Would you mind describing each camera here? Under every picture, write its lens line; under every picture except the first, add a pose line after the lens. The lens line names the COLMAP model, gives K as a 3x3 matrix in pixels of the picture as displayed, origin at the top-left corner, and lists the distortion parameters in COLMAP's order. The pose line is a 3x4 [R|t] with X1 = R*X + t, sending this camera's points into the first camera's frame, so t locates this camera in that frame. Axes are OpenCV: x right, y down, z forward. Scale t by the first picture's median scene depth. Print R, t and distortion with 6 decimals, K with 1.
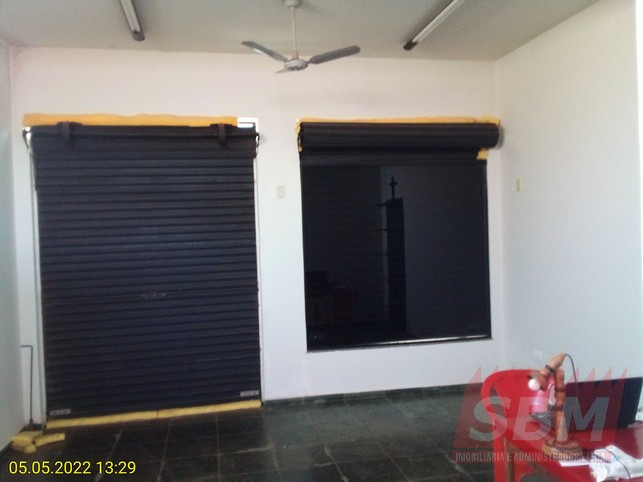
lens RADIAL K [[601.4, 0, 317.6], [0, 601.4, 241.8], [0, 0, 1]] dist [0.143266, -0.236407]
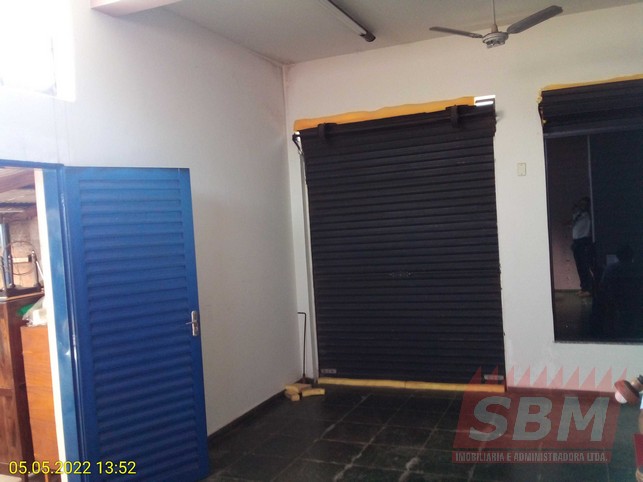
lens RADIAL K [[601.4, 0, 317.6], [0, 601.4, 241.8], [0, 0, 1]] dist [0.143266, -0.236407]
pose [[0.833200, -0.002073, -0.552968, 0.205454], [0.023528, 0.999220, 0.031707, -0.007865], [0.552471, -0.039429, 0.832599, 0.029839]]
